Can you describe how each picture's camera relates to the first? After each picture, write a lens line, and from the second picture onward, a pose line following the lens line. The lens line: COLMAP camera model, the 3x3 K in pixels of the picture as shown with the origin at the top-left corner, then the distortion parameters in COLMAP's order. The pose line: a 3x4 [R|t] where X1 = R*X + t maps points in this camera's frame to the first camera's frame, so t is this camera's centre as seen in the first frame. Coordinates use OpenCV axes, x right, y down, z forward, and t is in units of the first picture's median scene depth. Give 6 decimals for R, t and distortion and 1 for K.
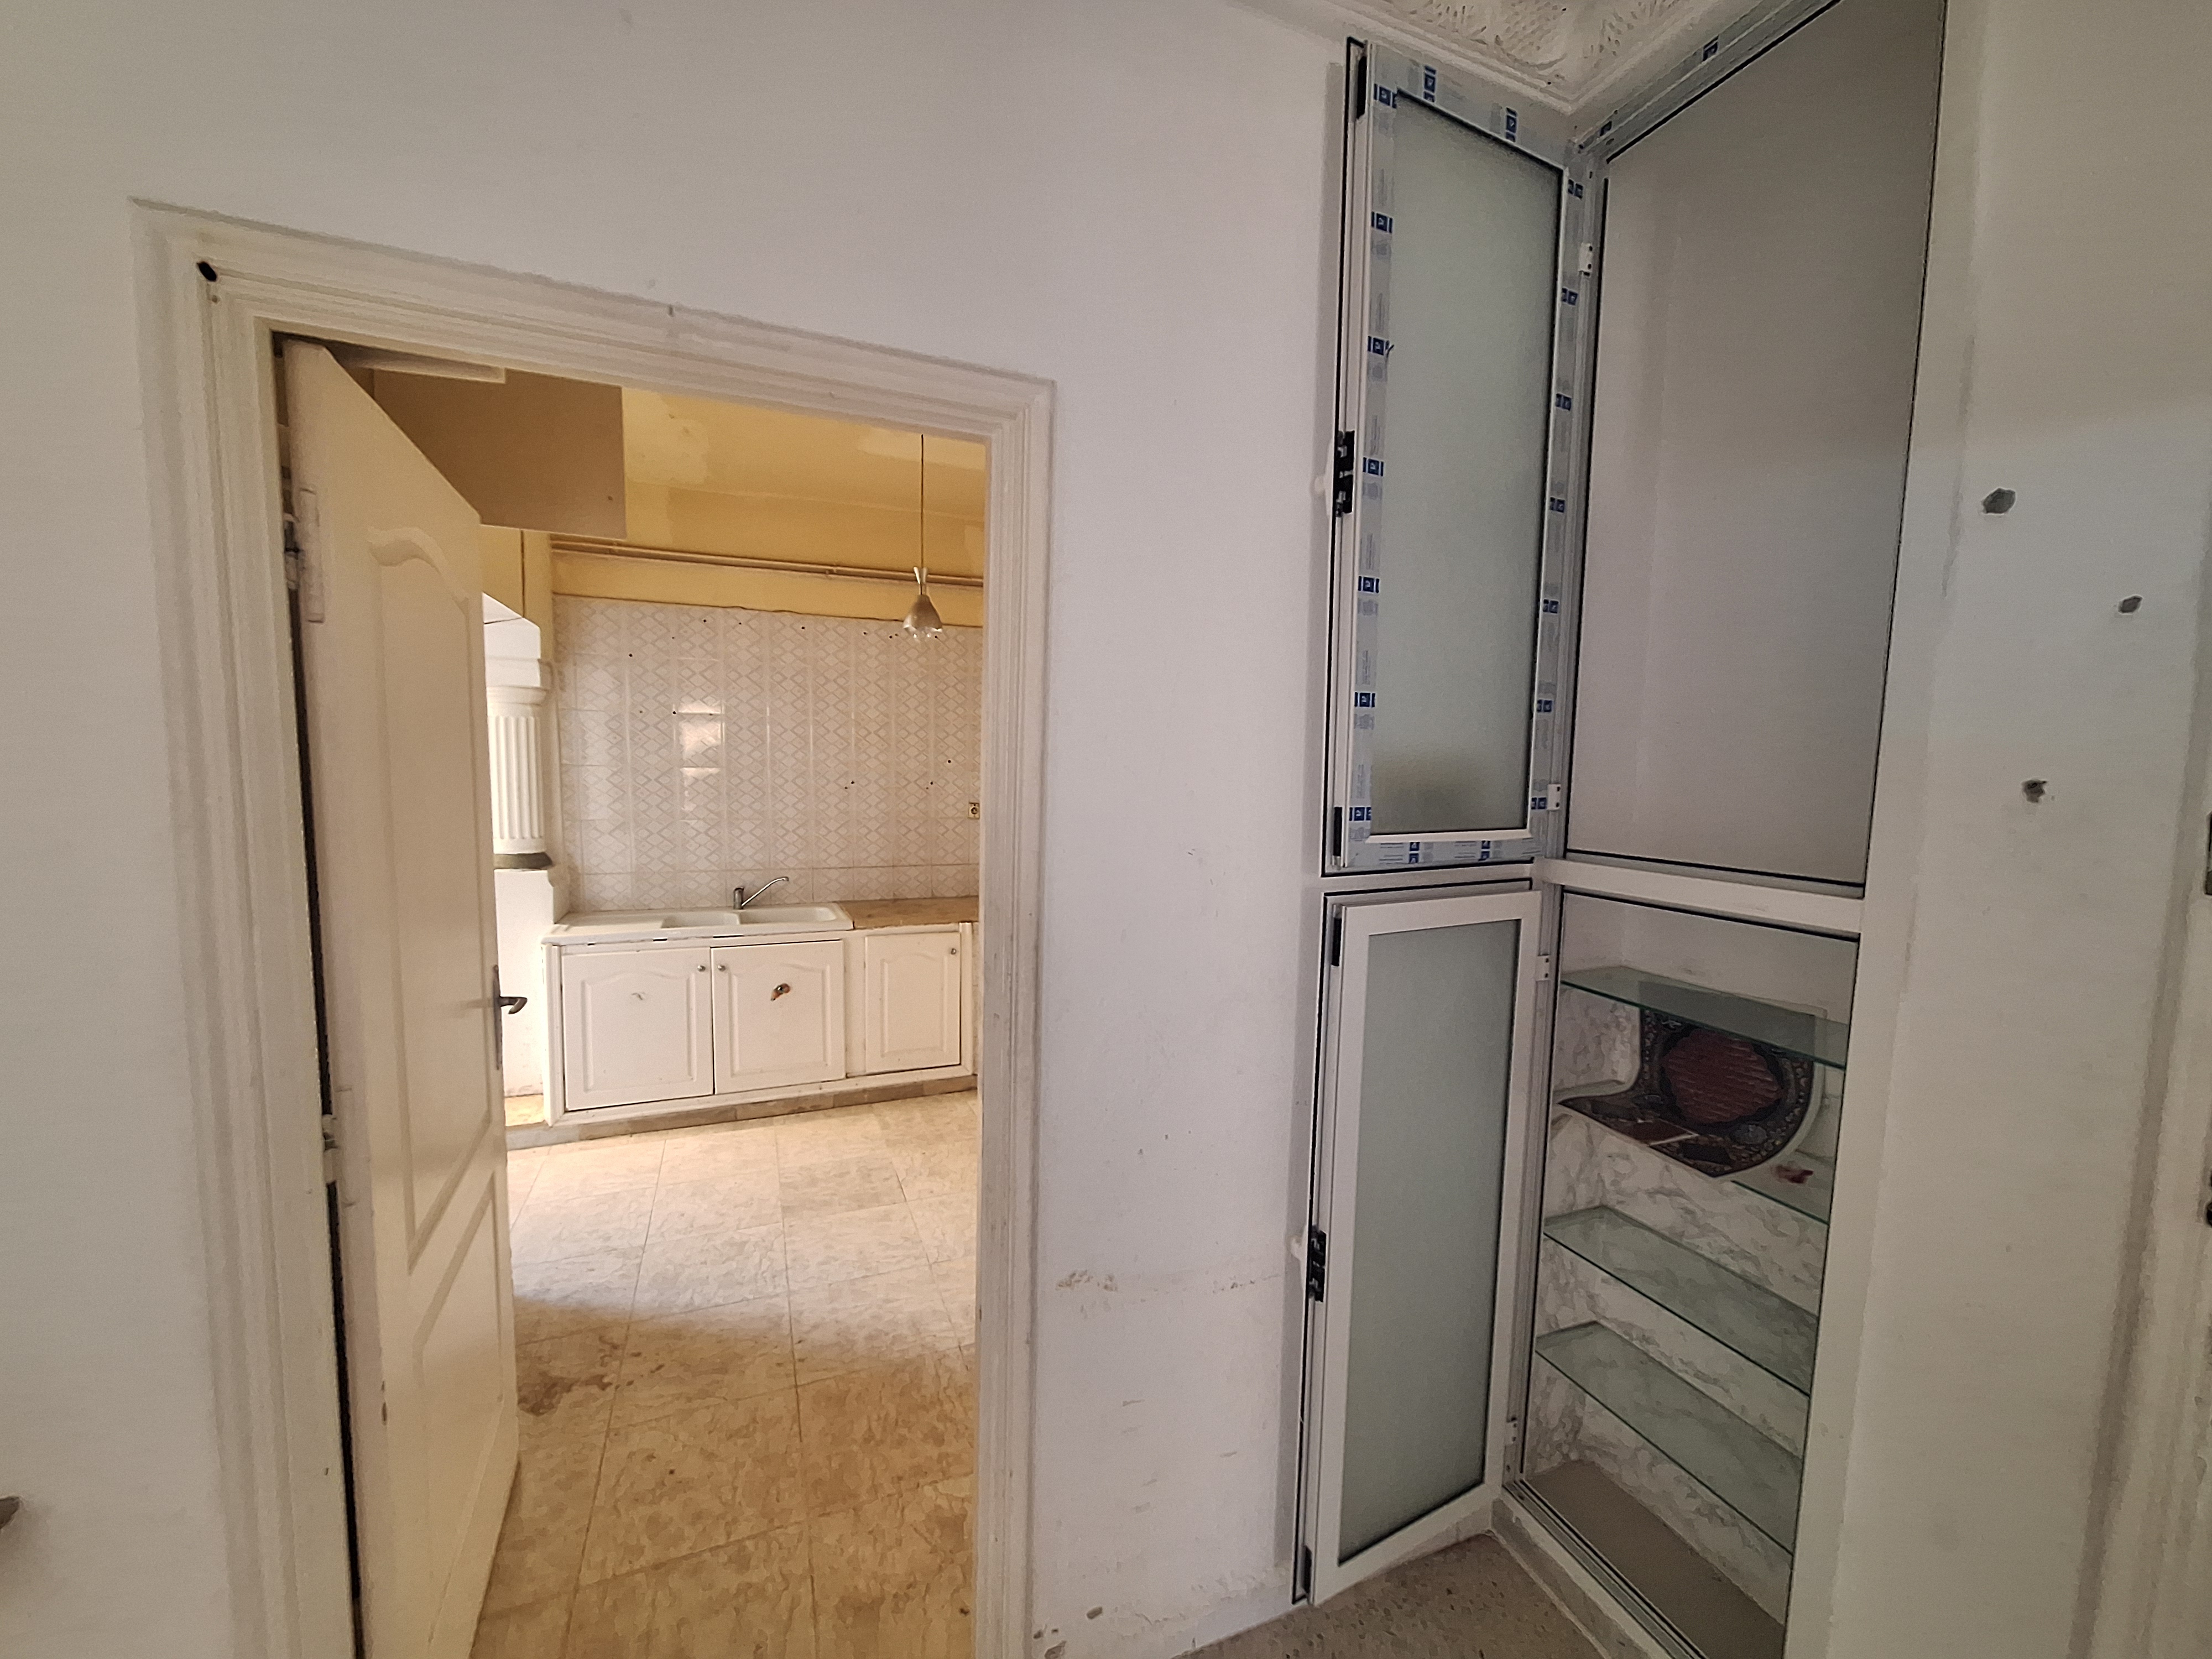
lens RADIAL K [[876.3, 0, 1105.2], [0, 876.3, 828.3], [0, 0, 1]] dist [-0.002709, 0.003865]
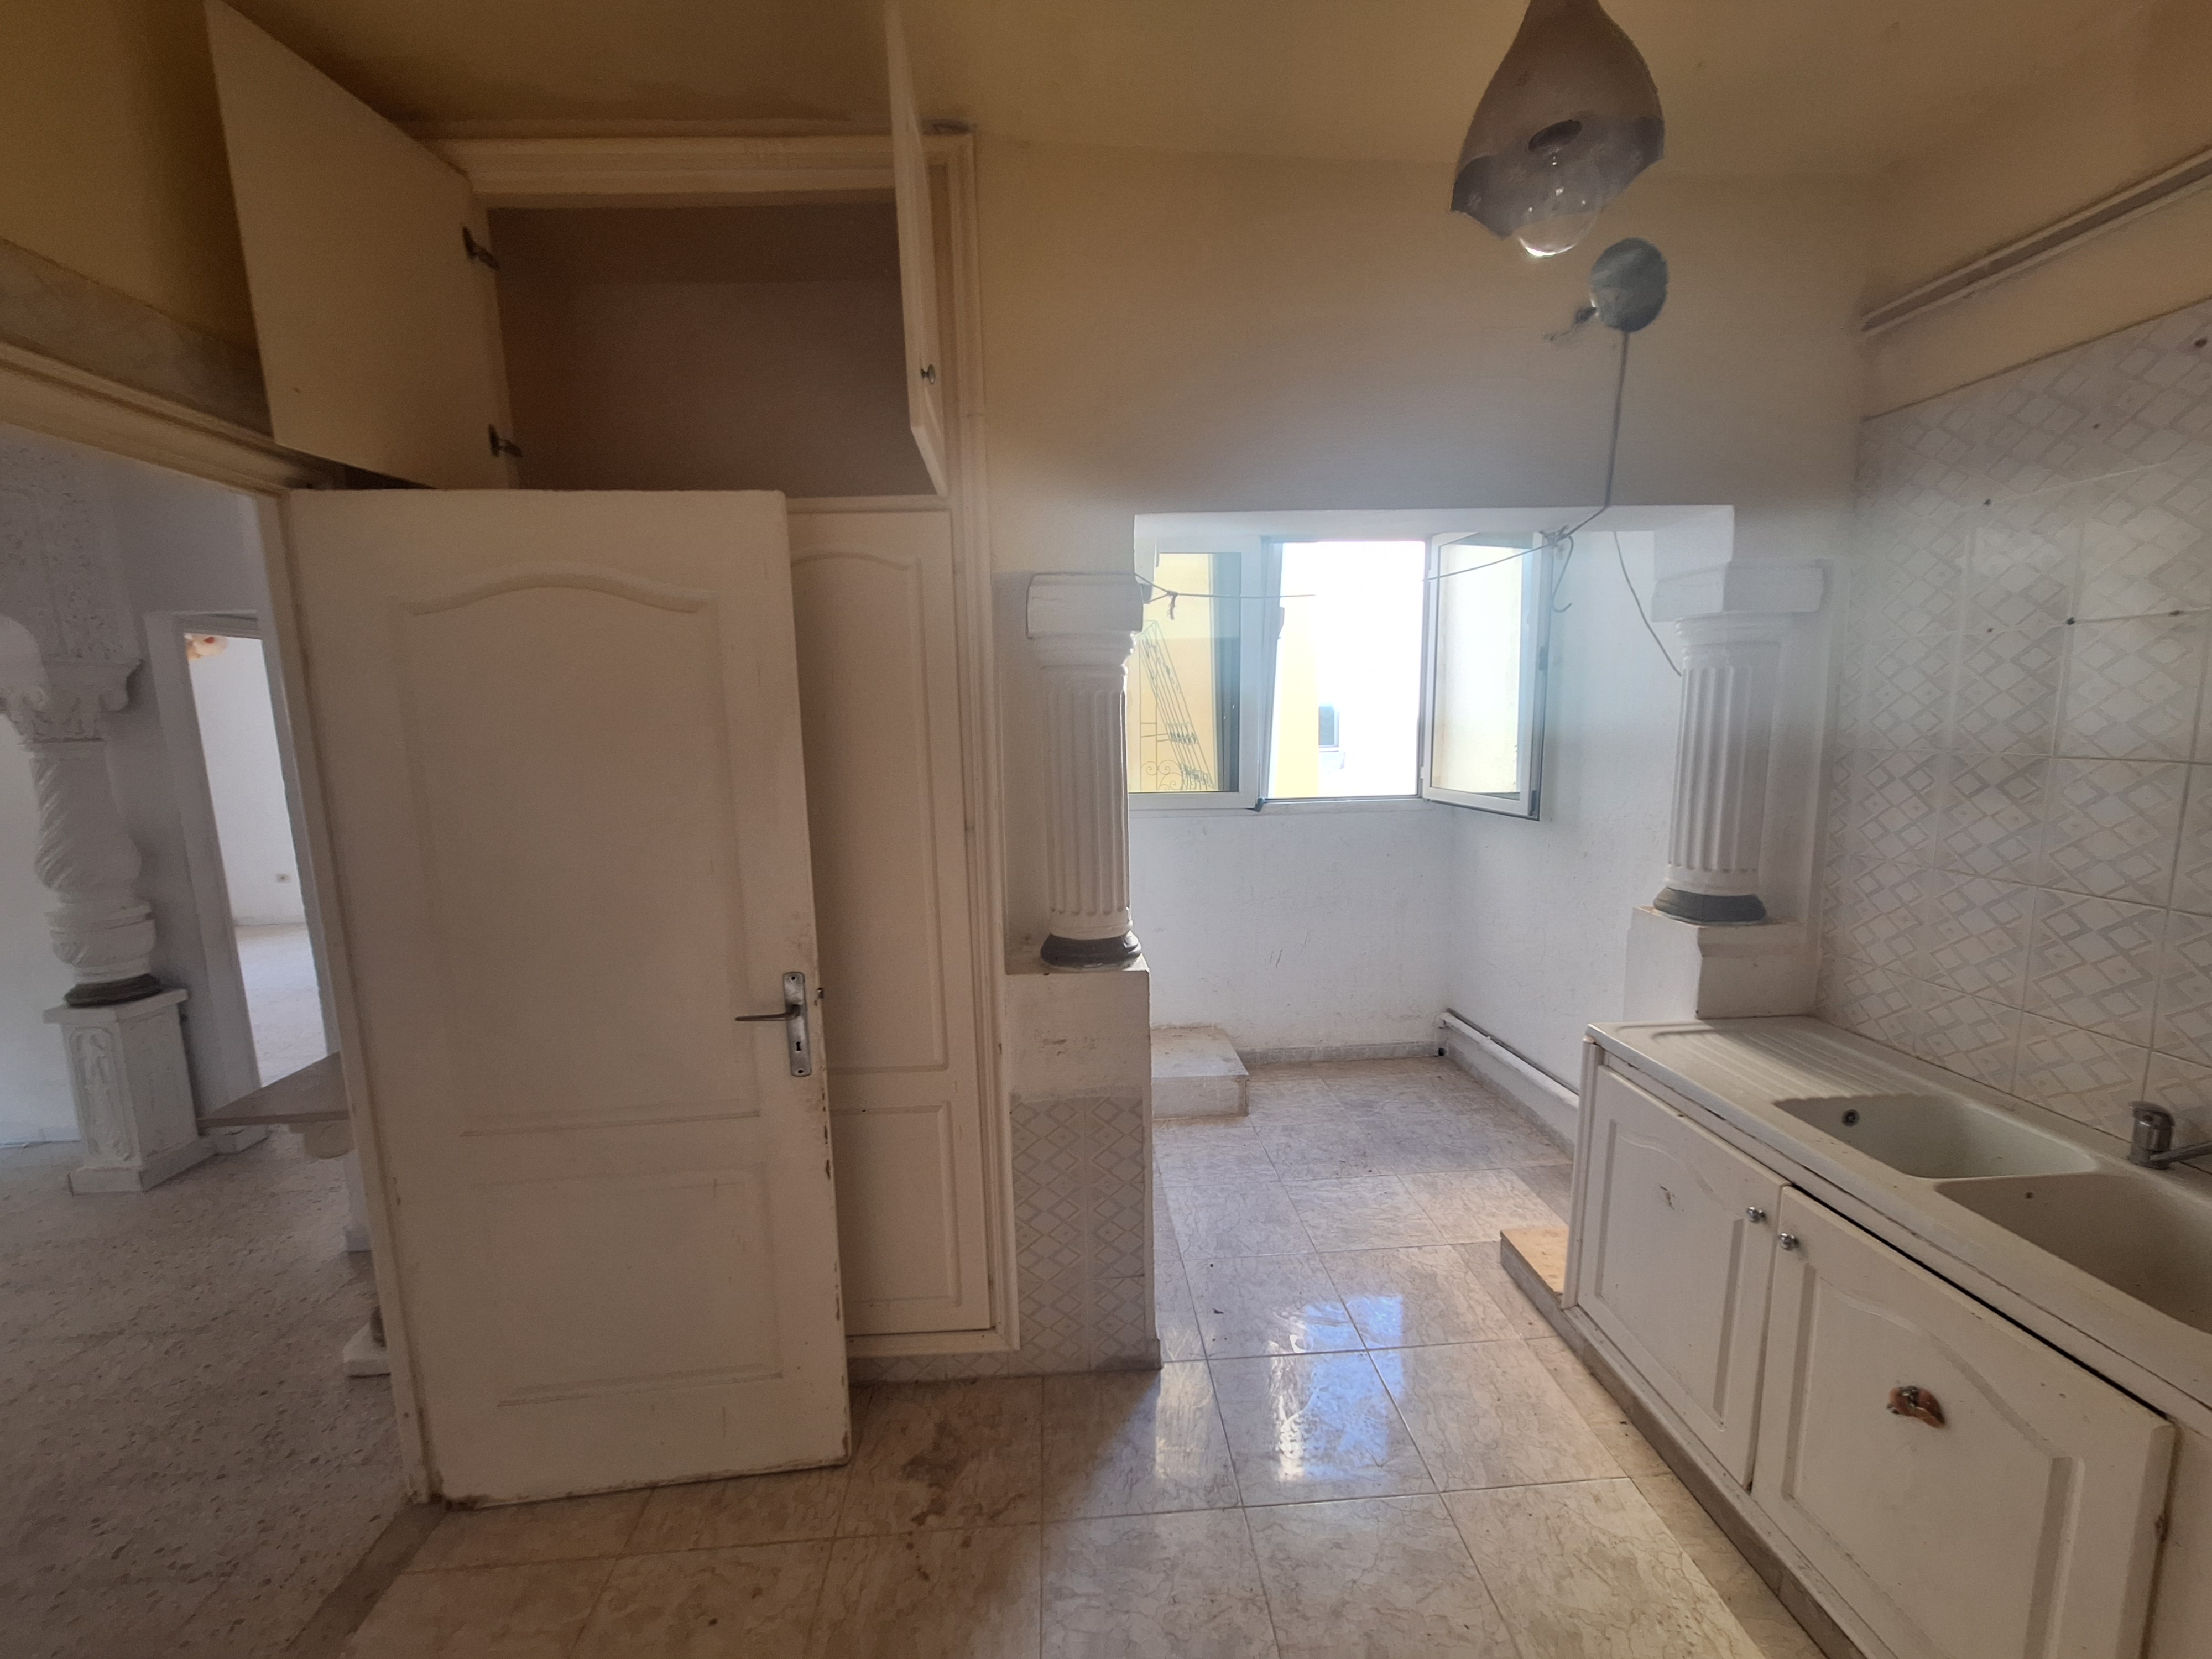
lens RADIAL K [[876.3, 0, 1099.2], [0, 876.3, 833.0], [0, 0, 1]] dist [-0.002709, 0.003865]
pose [[-0.322833, 0.114830, -0.939464, 0.040468], [-0.058209, 0.988325, 0.140805, -0.069755], [0.944664, 0.100142, -0.312380, 0.740345]]
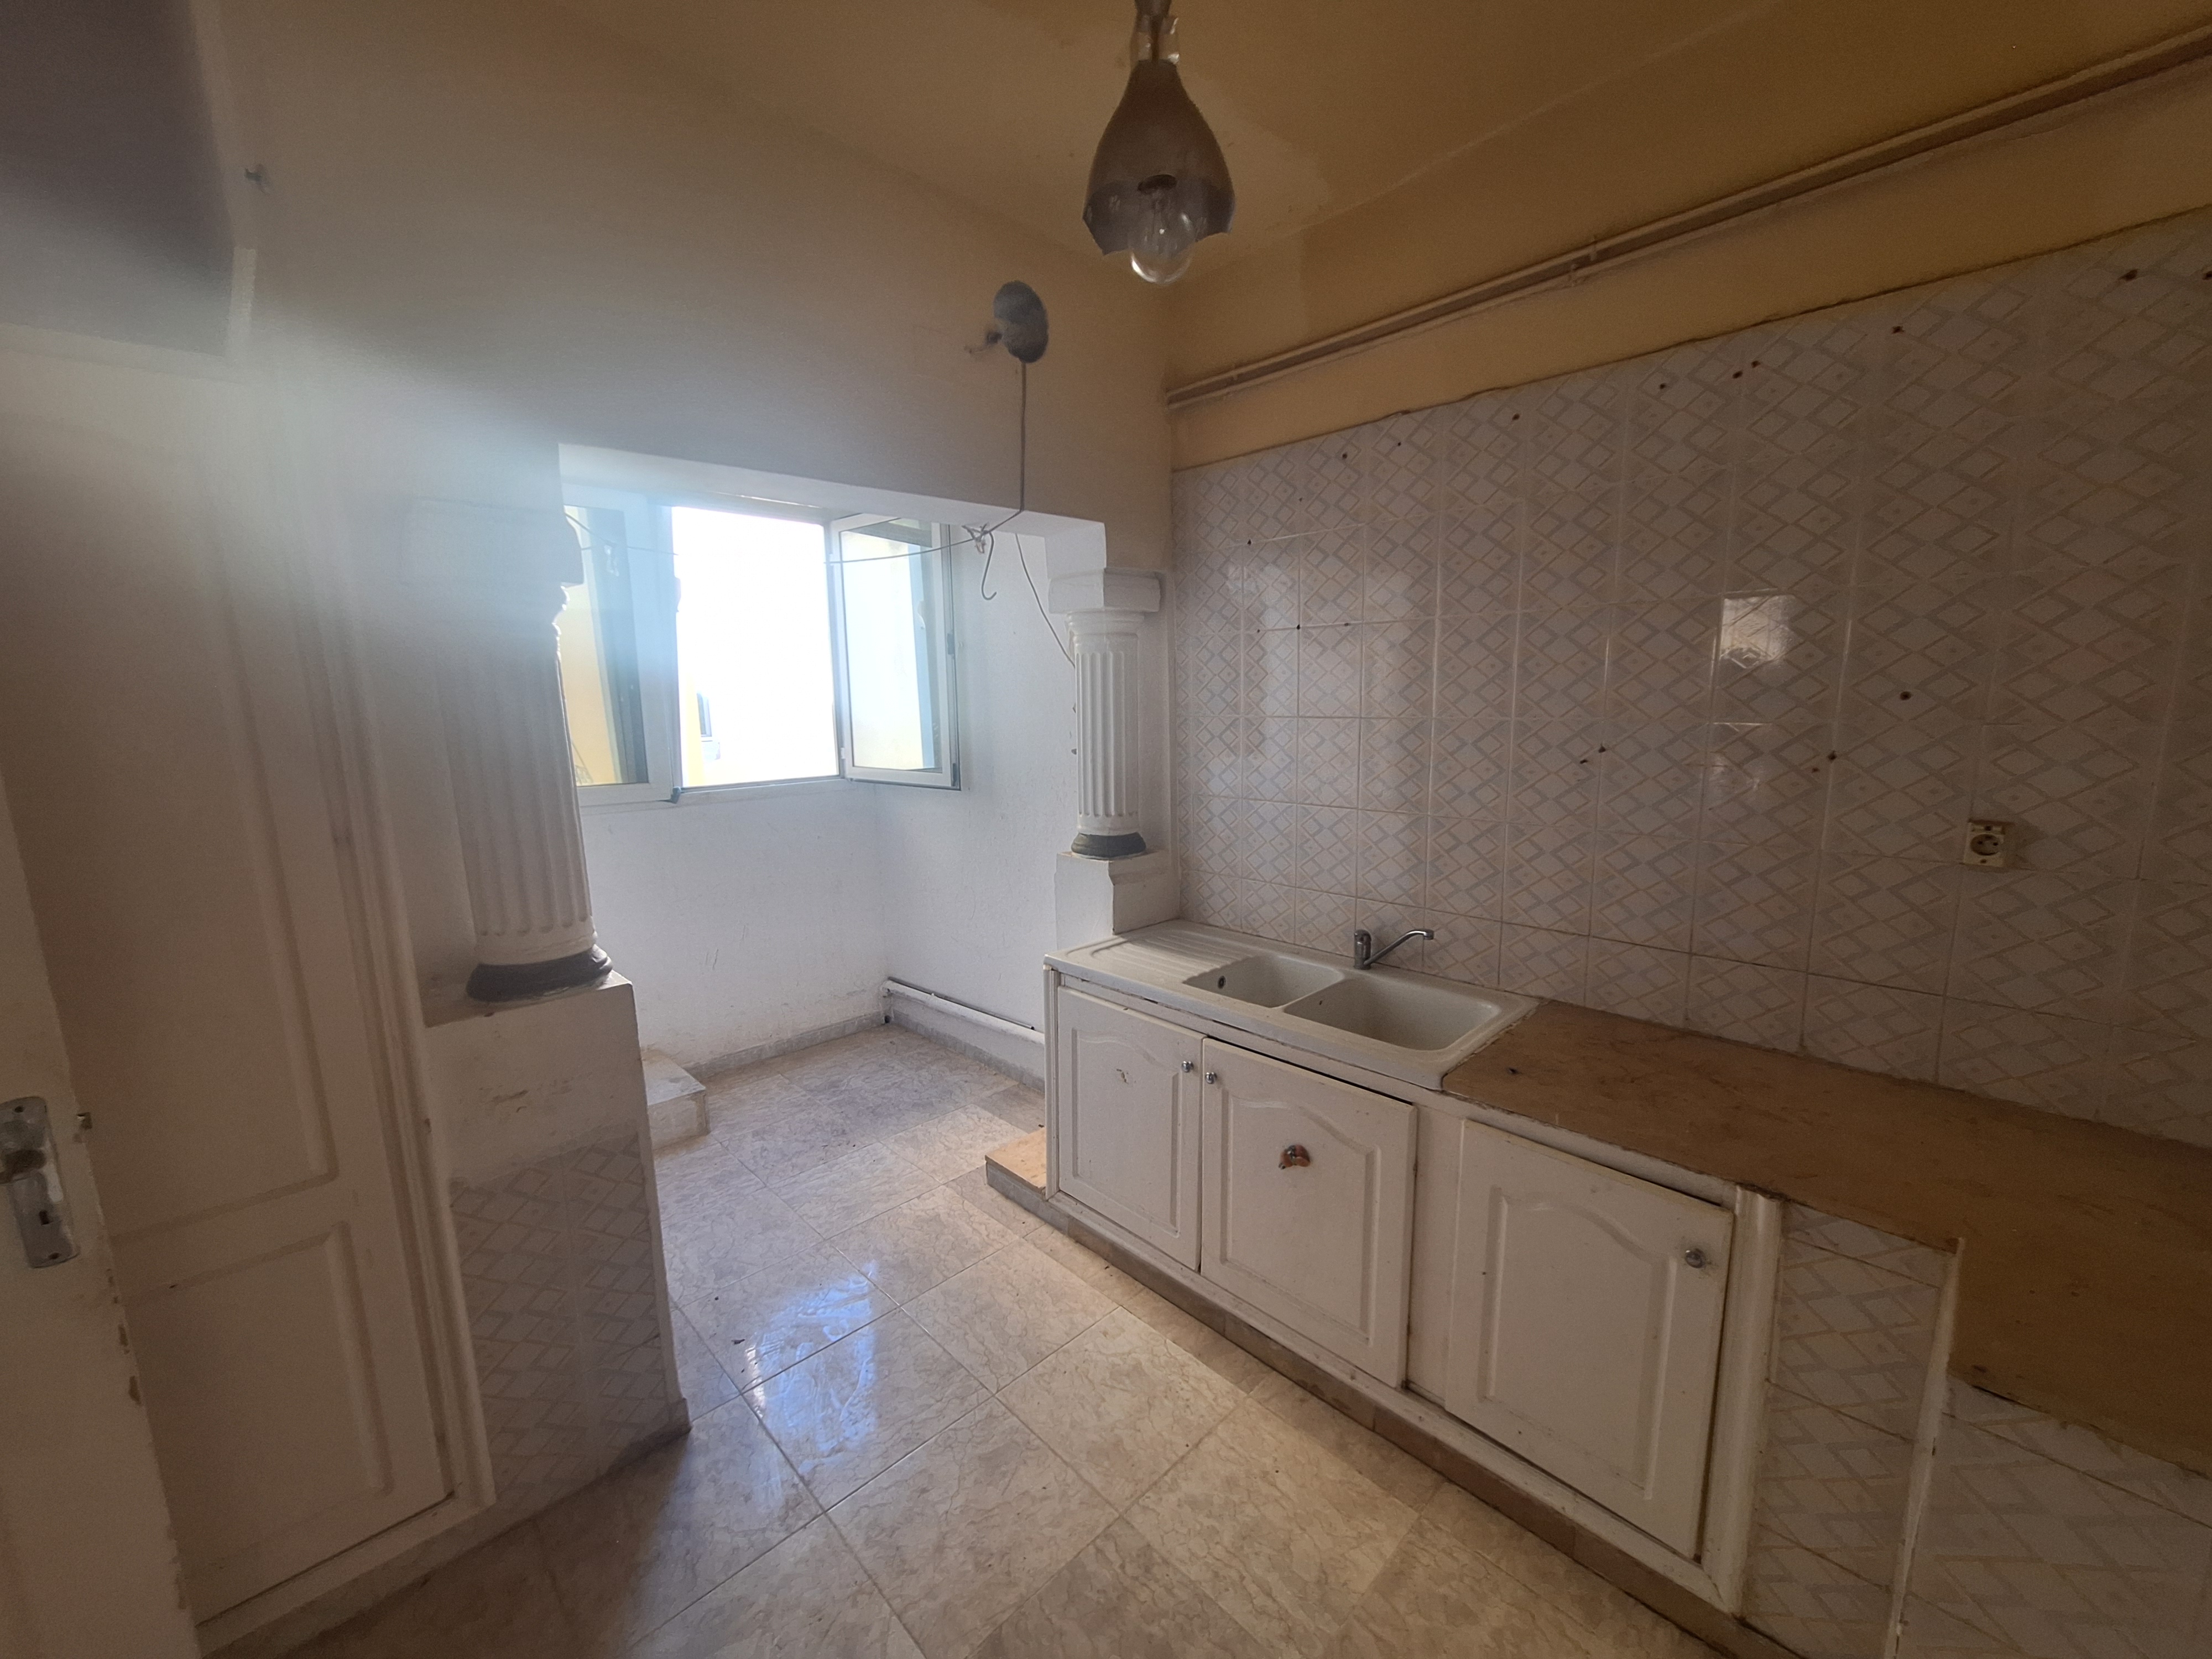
lens RADIAL K [[876.3, 0, 1103.6], [0, 876.3, 838.5], [0, 0, 1]] dist [-0.002709, 0.003865]
pose [[0.365166, 0.126550, -0.922301, 0.039092], [-0.046224, 0.991960, 0.117807, -0.054064], [0.929794, -0.000386, 0.368079, 0.672547]]
